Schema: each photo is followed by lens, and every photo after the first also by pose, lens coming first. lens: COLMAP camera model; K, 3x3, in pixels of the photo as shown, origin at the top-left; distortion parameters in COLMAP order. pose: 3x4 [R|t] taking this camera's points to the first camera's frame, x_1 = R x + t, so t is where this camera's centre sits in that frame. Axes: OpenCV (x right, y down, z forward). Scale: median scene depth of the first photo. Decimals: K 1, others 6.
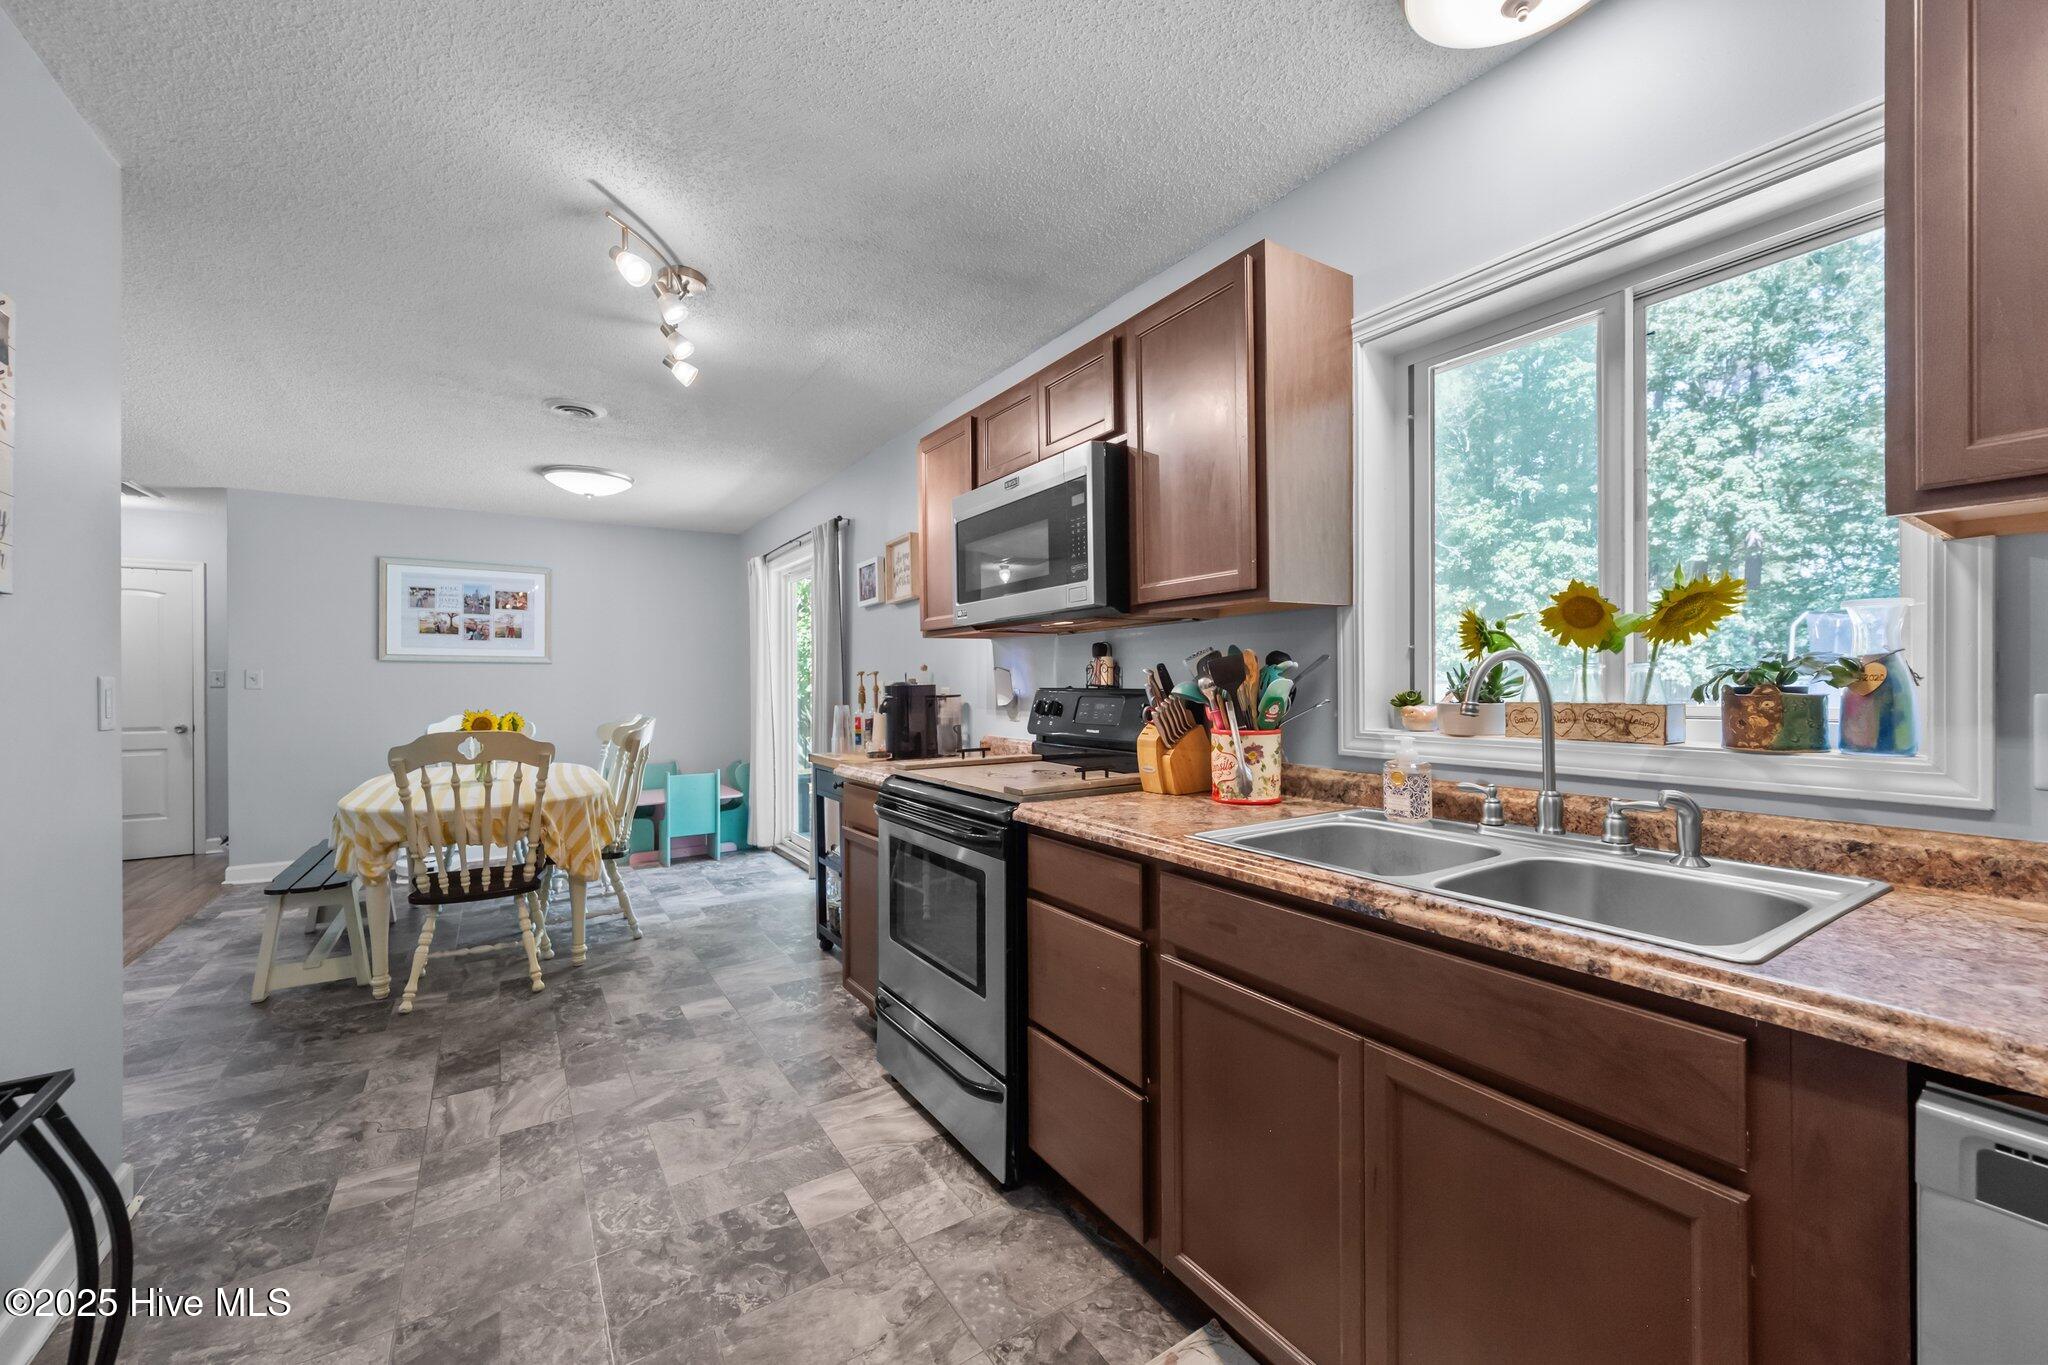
lens RADIAL K [[809.2, 0, 1026.7], [0, 809.2, 681.4], [0, 0, 1]] dist [-0.000229, 0.000718]
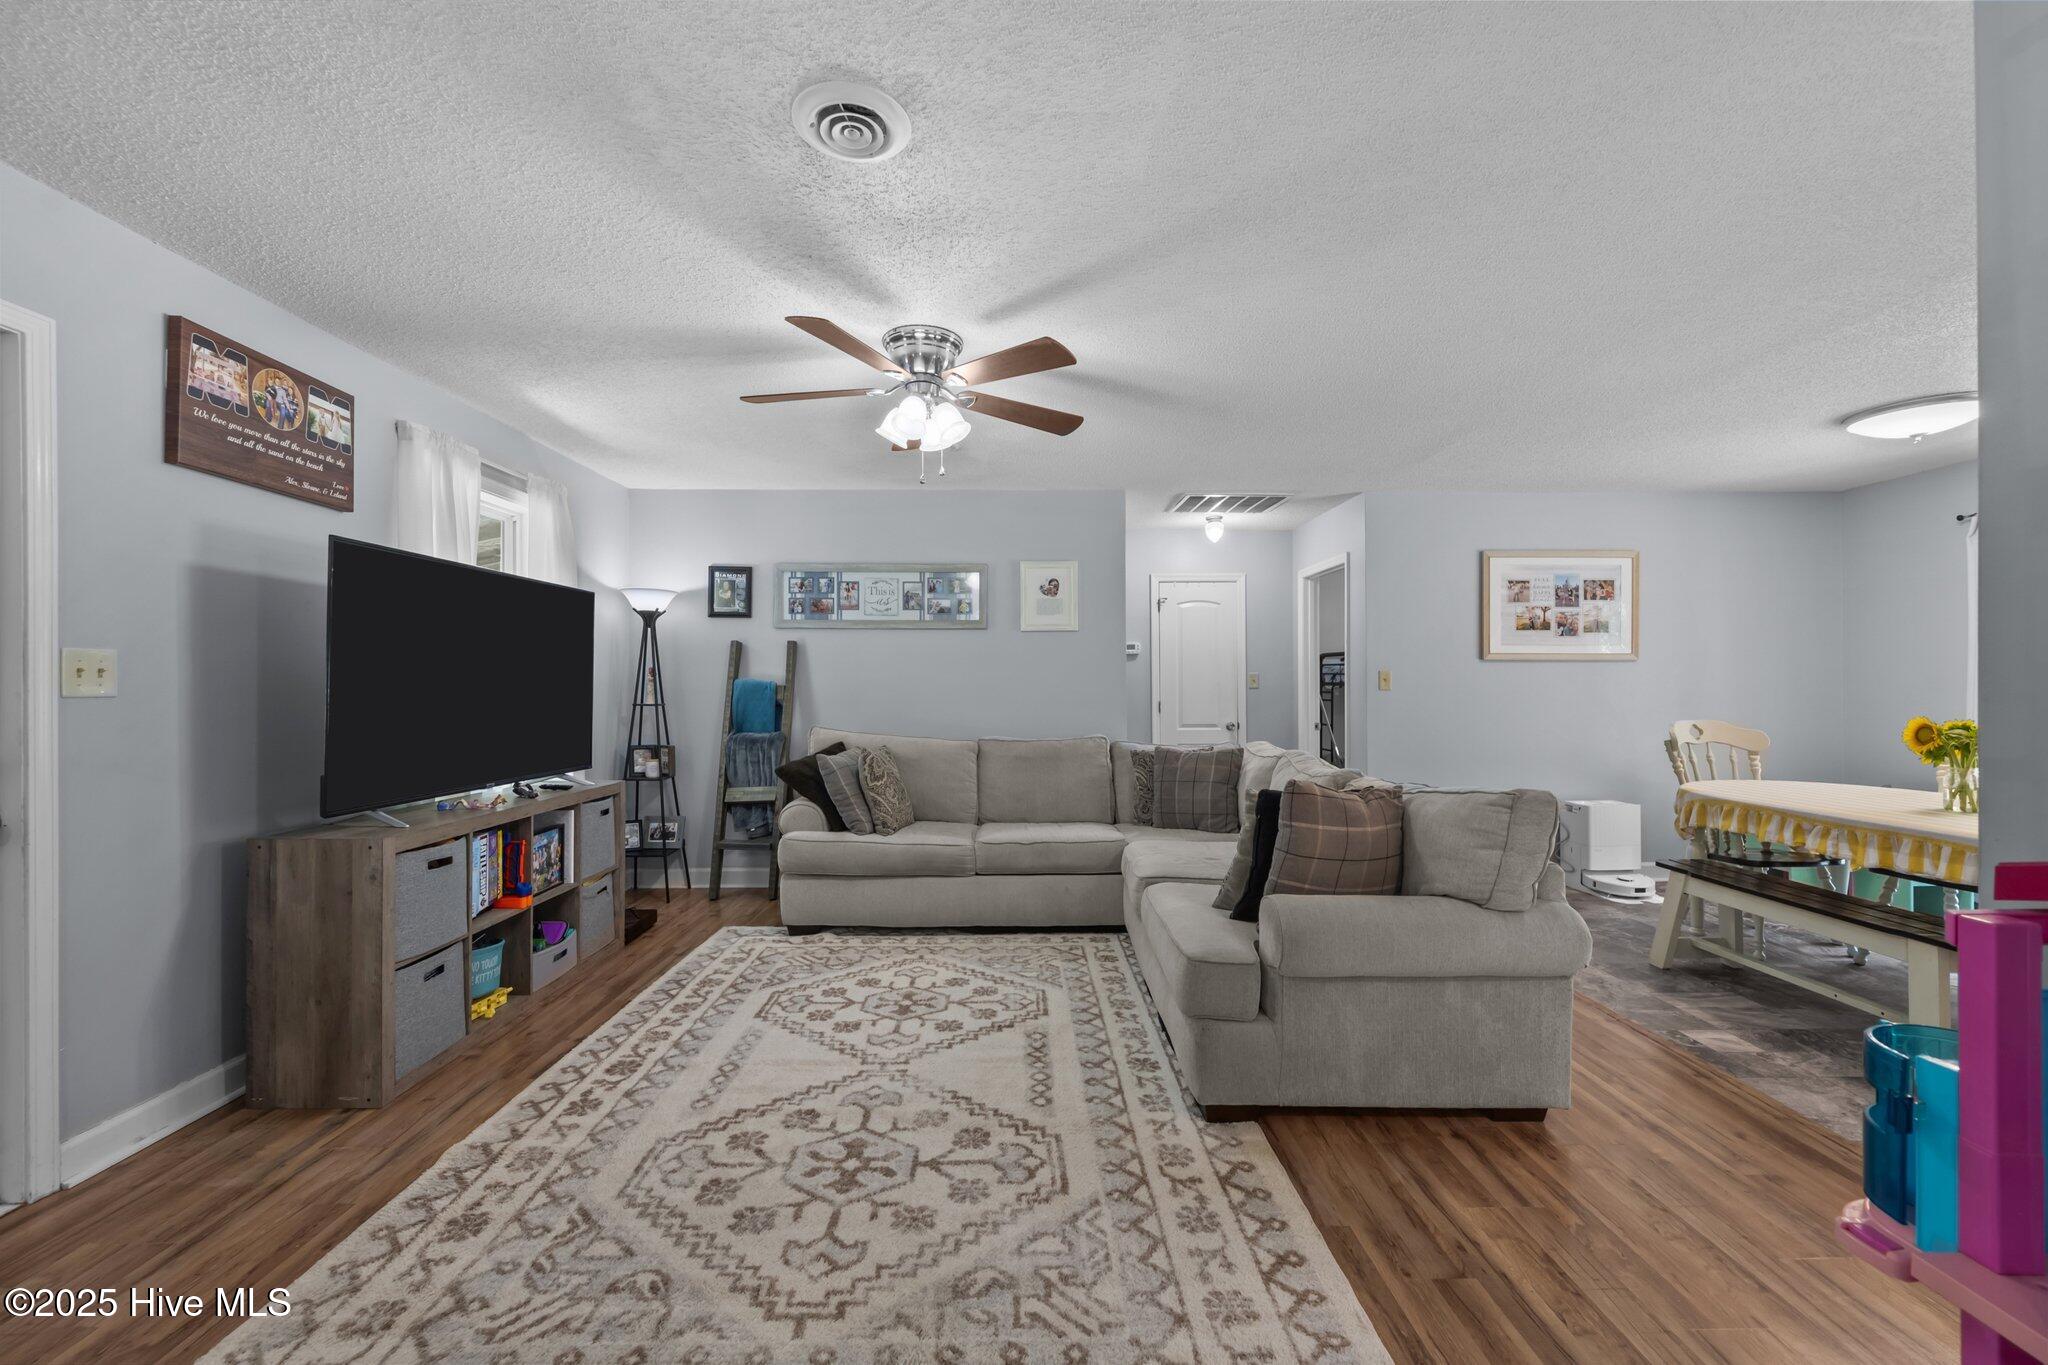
lens RADIAL K [[809.2, 0, 1030.9], [0, 809.2, 688.0], [0, 0, 1]] dist [-0.000229, 0.000718]
pose [[0.850631, -0.000737, -0.525762, -1.208772], [0.002708, 0.999992, 0.002980, 0.003602], [0.525756, -0.003958, 0.850626, -0.120011]]
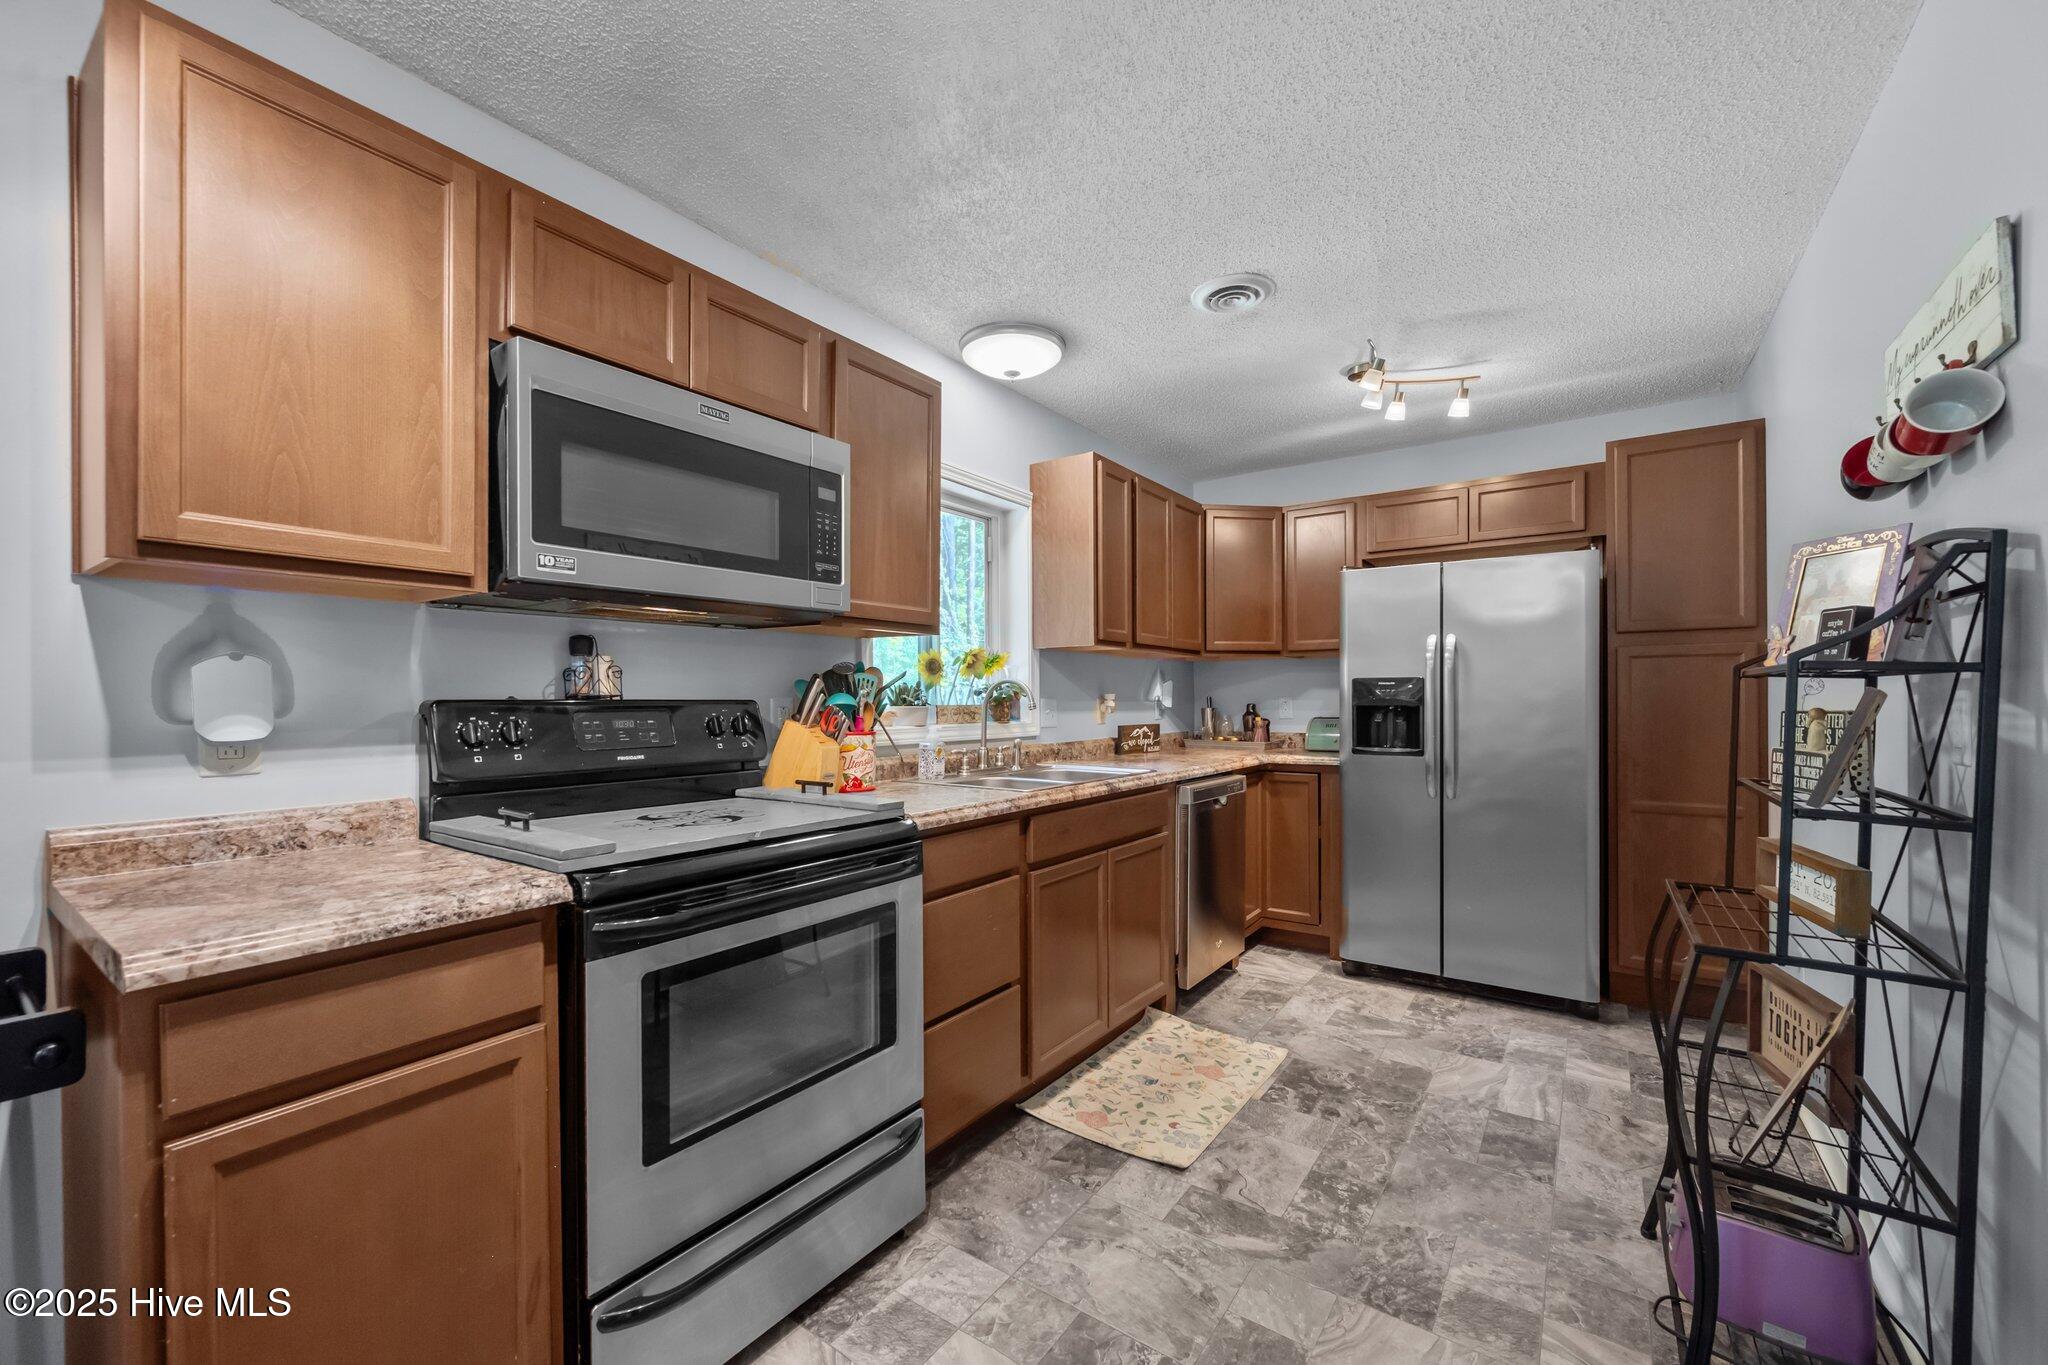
lens RADIAL K [[809.2, 0, 1009.2], [0, 809.2, 697.5], [0, 0, 1]] dist [-0.000229, 0.000718]
pose [[-0.362493, 0.007409, 0.931957, -0.534862], [0.003689, 0.999972, -0.006515, 0.009762], [-0.931979, 0.001077, -0.362510, 0.713584]]
